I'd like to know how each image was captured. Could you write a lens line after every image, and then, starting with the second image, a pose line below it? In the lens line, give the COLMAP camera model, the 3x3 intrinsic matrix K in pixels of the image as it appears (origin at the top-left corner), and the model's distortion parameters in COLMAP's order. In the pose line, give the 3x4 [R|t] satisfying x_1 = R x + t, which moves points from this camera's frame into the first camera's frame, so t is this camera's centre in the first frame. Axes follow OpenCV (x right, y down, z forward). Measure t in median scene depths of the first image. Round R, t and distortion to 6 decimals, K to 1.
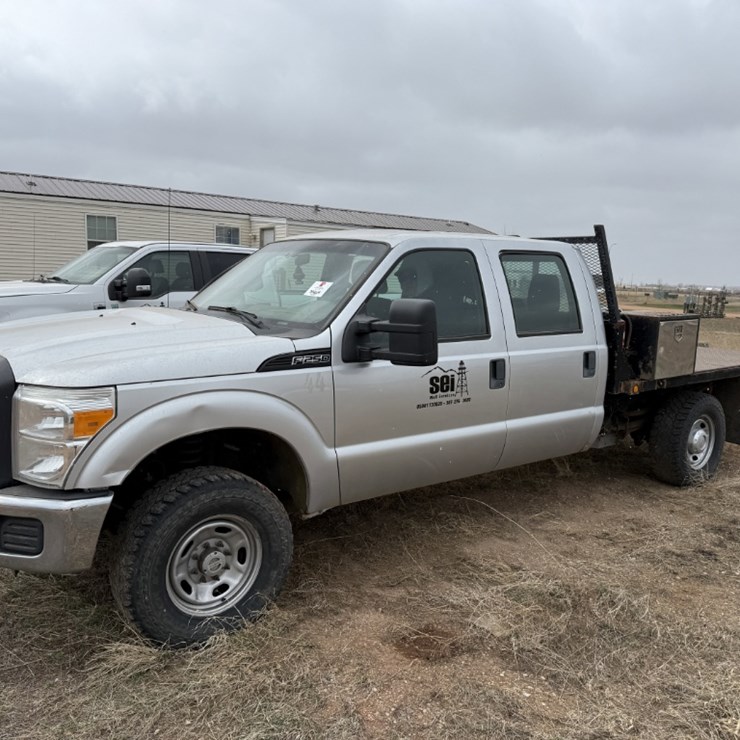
lens RADIAL K [[706.2, 0, 365.9], [0, 706.2, 366.8], [0, 0, 1]] dist [0.040359, 0.000000]
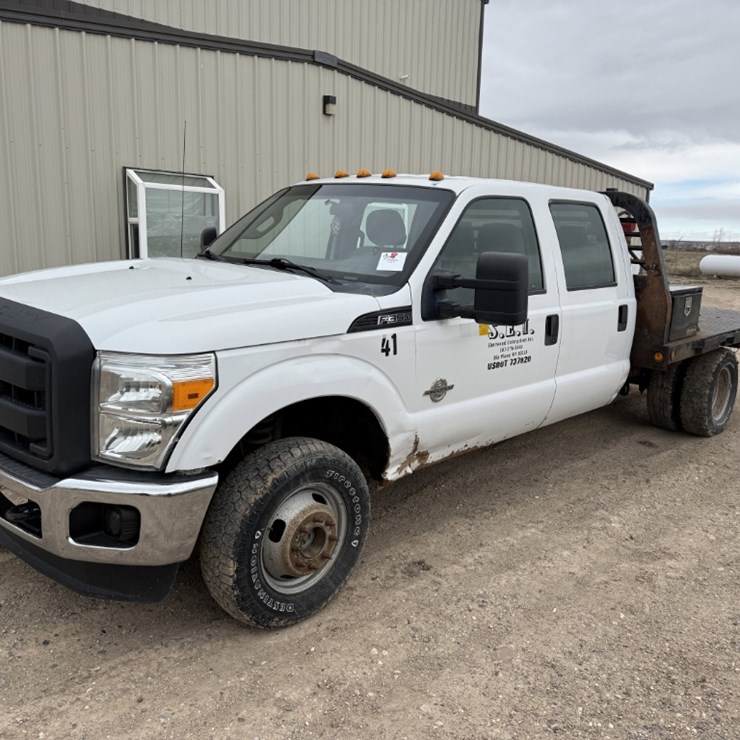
lens RADIAL K [[706.2, 0, 373.0], [0, 706.2, 368.3], [0, 0, 1]] dist [0.040359, 0.000000]
pose [[0.989710, -0.014818, 0.142317, -0.232219], [0.004089, 0.997146, 0.075388, -0.014729], [-0.143028, -0.074031, 0.986946, 0.090251]]
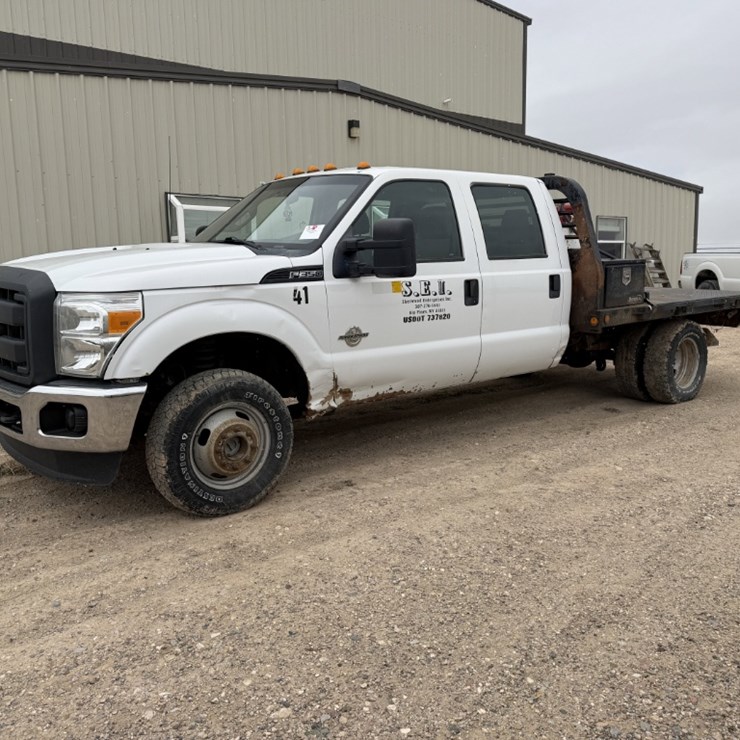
lens RADIAL K [[706.2, 0, 365.8], [0, 706.2, 369.3], [0, 0, 1]] dist [0.040359, 0.000000]
pose [[0.999190, -0.036102, 0.017780, -0.007373], [0.035487, 0.998798, 0.033805, 0.105159], [-0.018979, -0.033147, 0.999270, -0.147120]]
